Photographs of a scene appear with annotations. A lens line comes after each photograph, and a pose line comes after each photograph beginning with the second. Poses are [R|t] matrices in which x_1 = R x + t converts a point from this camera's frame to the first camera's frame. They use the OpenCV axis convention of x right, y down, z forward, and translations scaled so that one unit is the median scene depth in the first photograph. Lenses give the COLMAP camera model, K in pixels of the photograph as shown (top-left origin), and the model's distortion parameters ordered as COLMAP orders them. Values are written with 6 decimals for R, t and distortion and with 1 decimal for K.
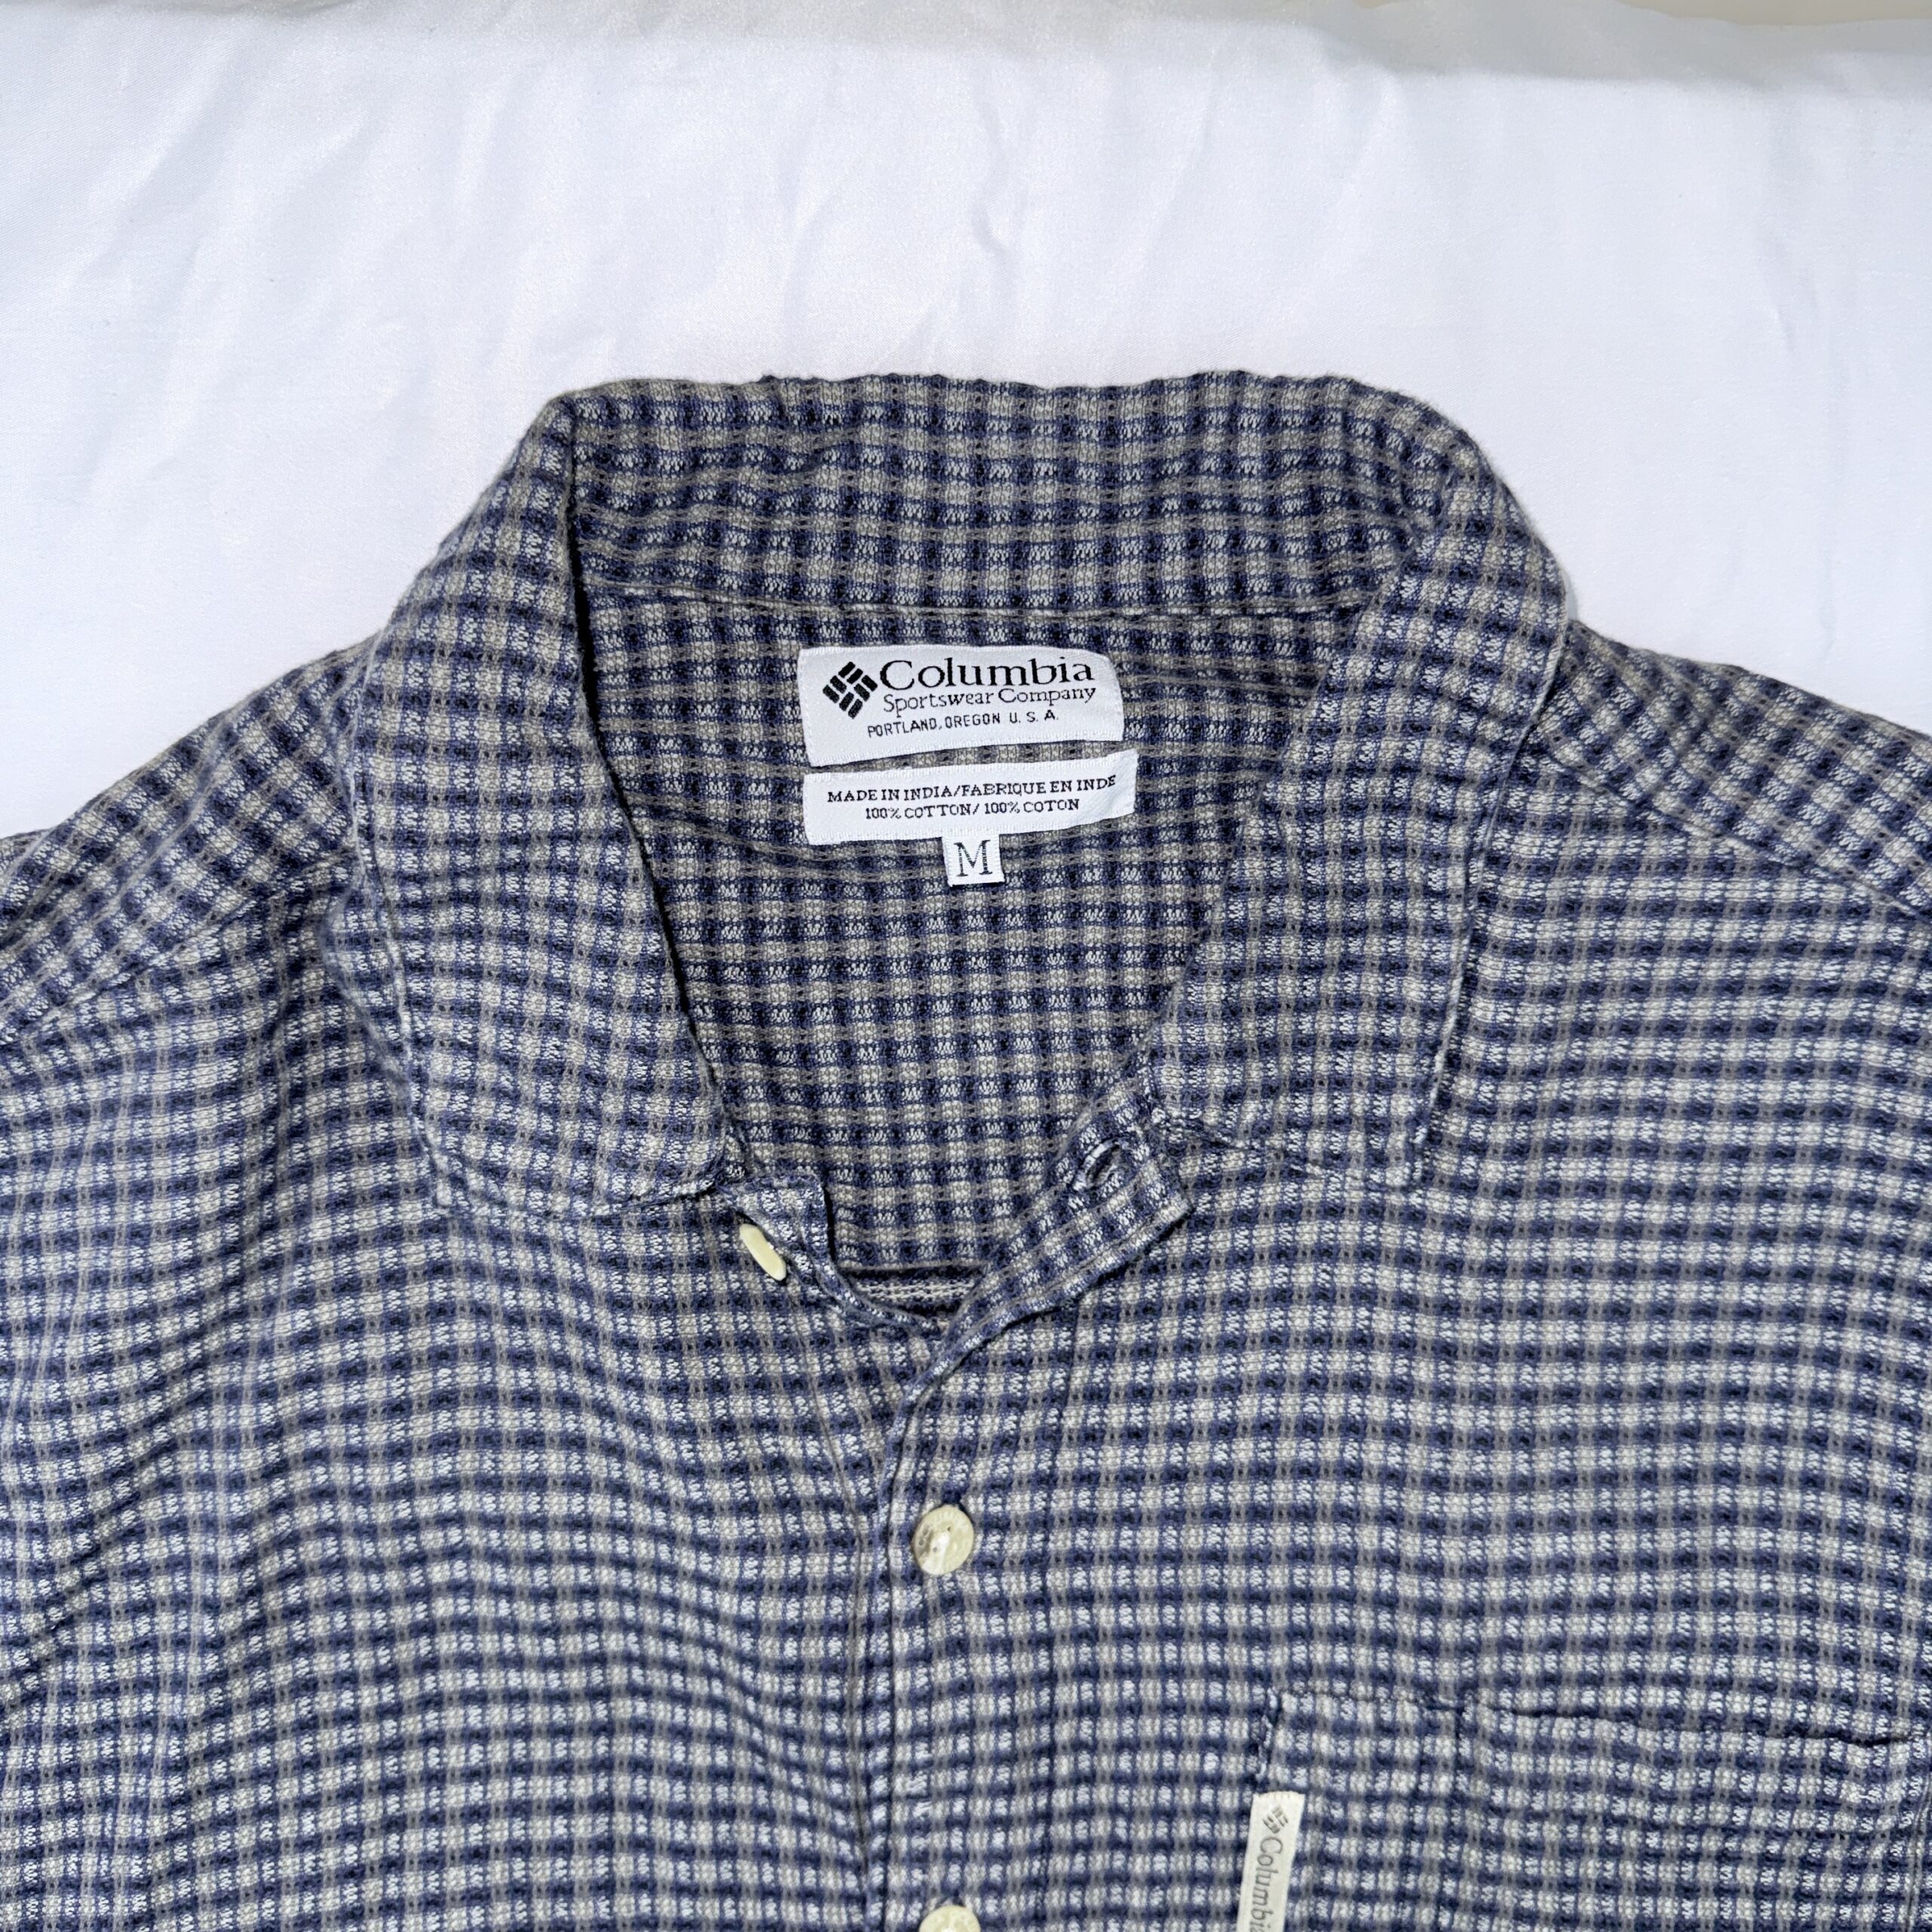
lens RADIAL K [[1813.8, 0, 959.0], [0, 1813.8, 971.6], [0, 0, 1]] dist [0.151116, -0.405433]
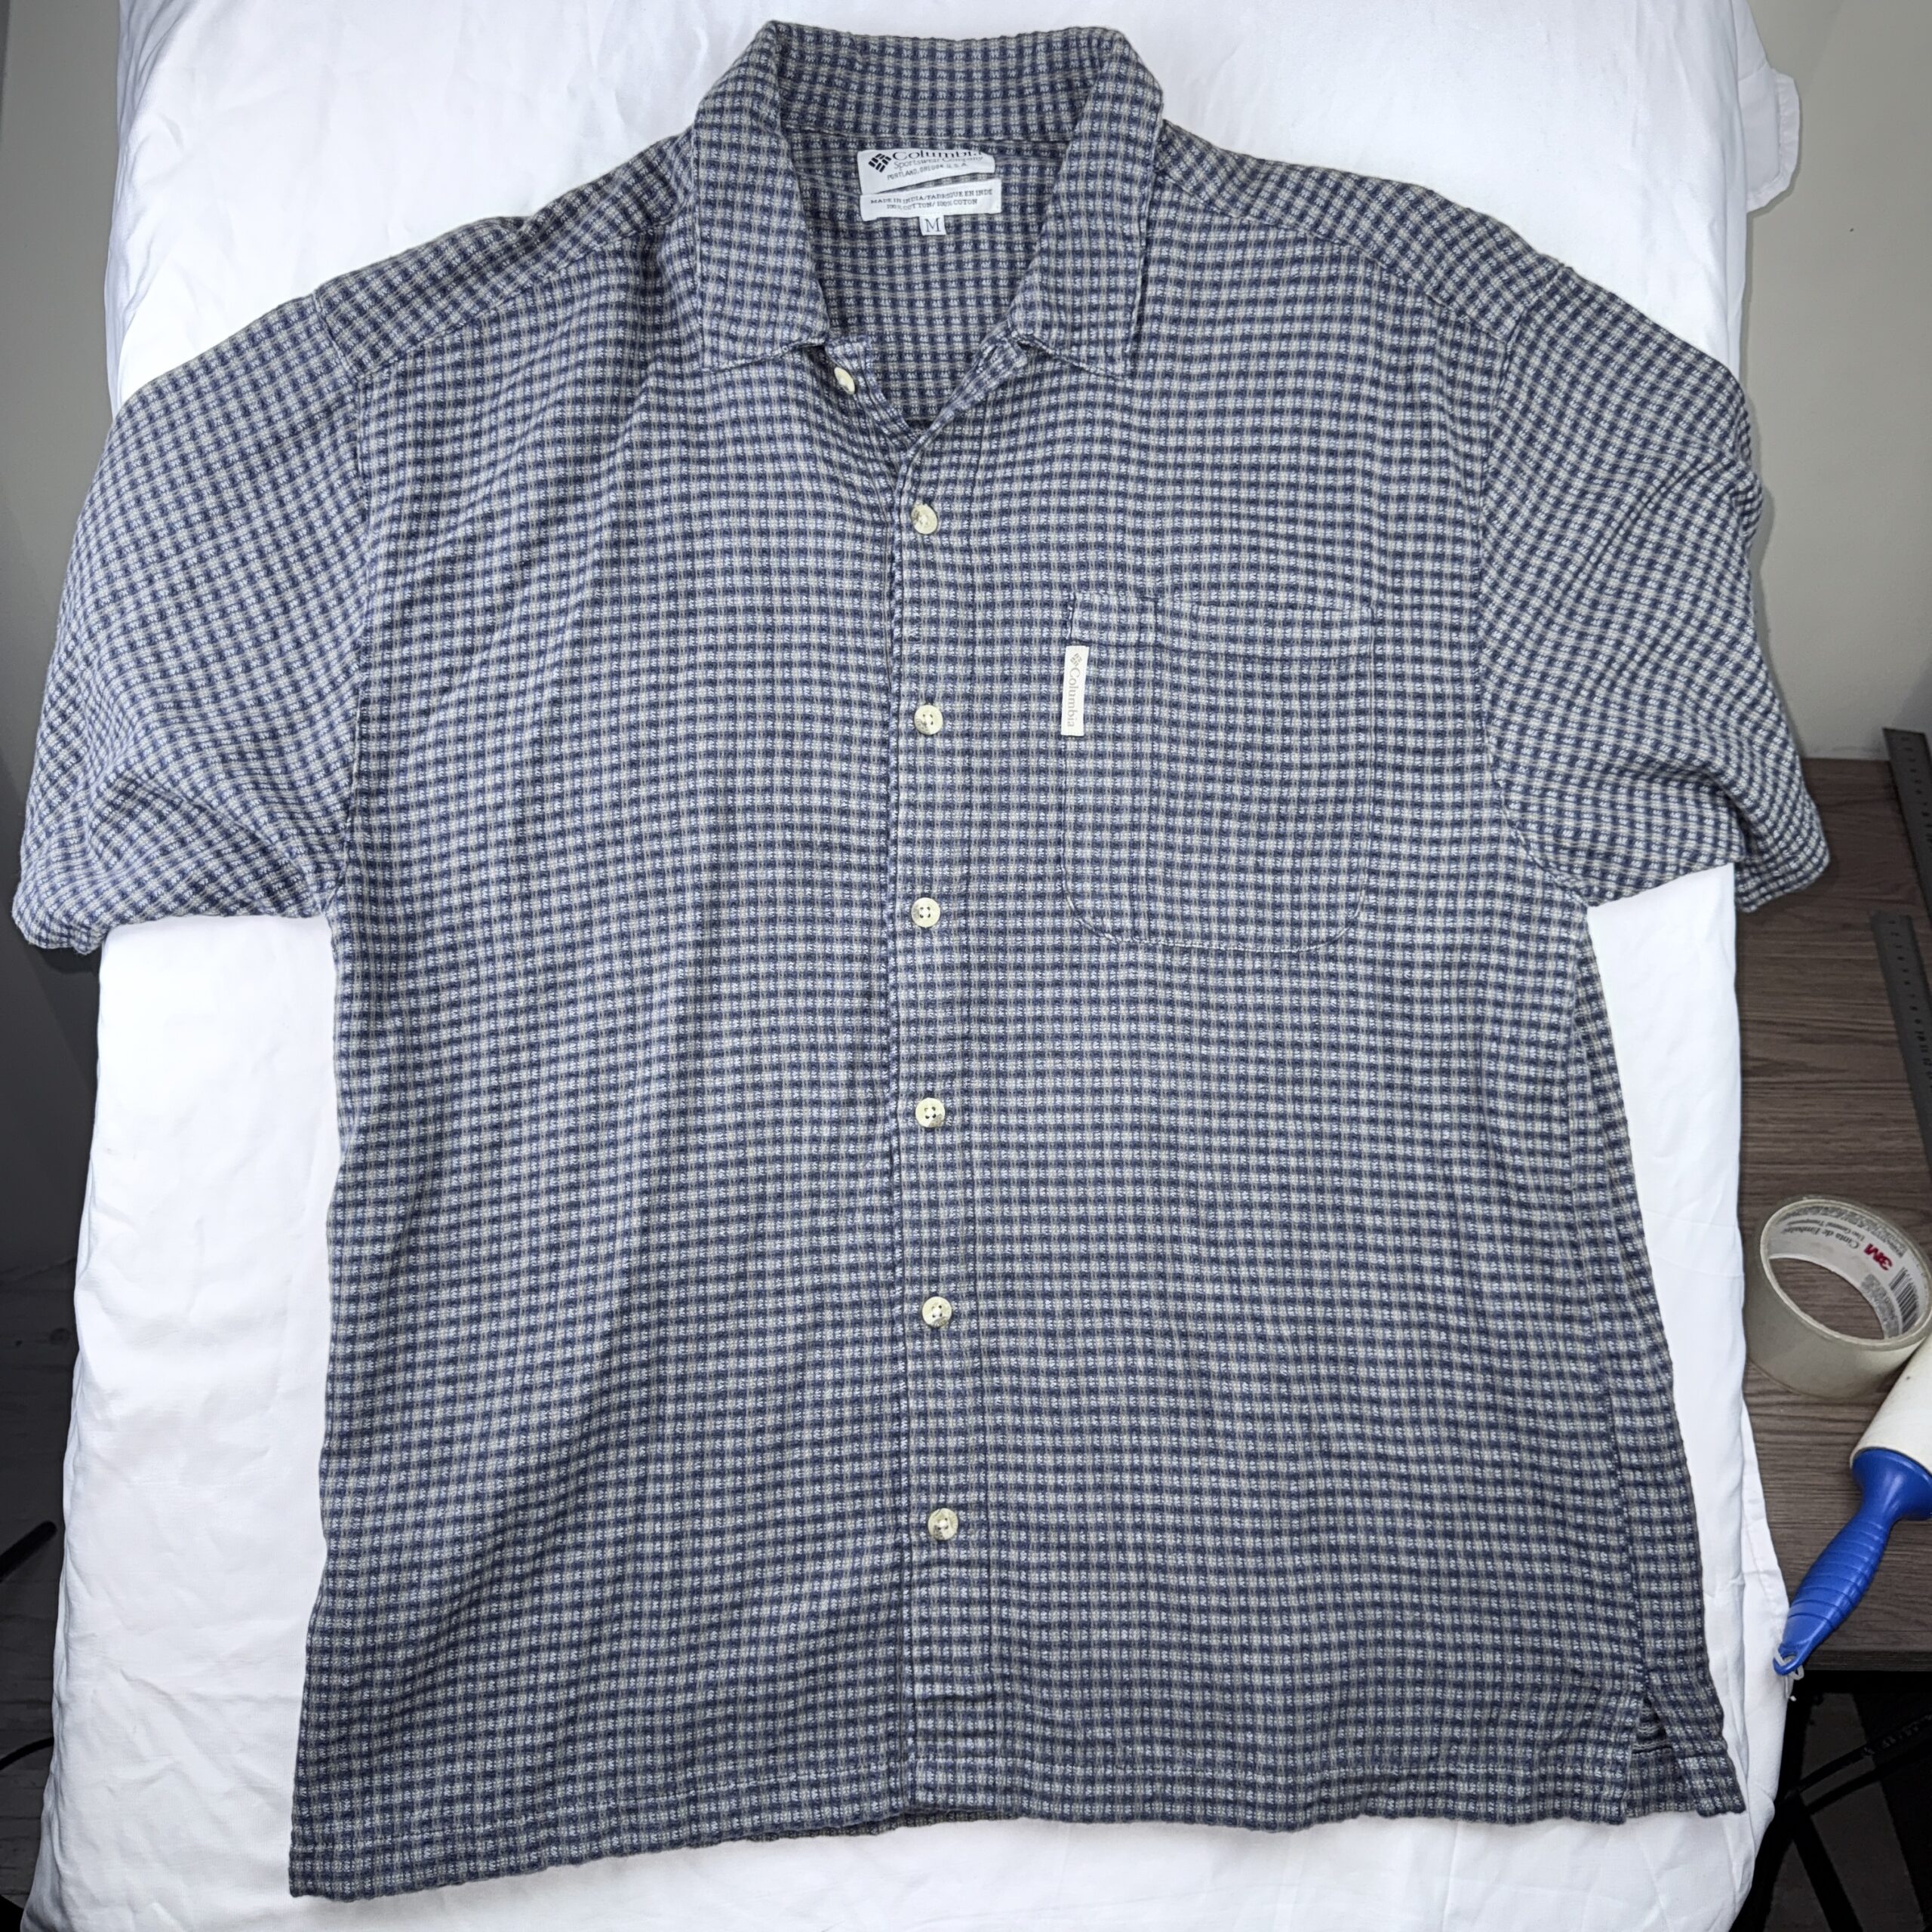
lens RADIAL K [[1813.8, 0, 959.0], [0, 1813.8, 971.6], [0, 0, 1]] dist [0.151116, -0.405433]
pose [[0.999646, -0.012465, 0.023489, -0.024931], [0.016686, 0.981810, -0.189130, 1.278181], [-0.020705, 0.189455, 0.981671, -1.105423]]
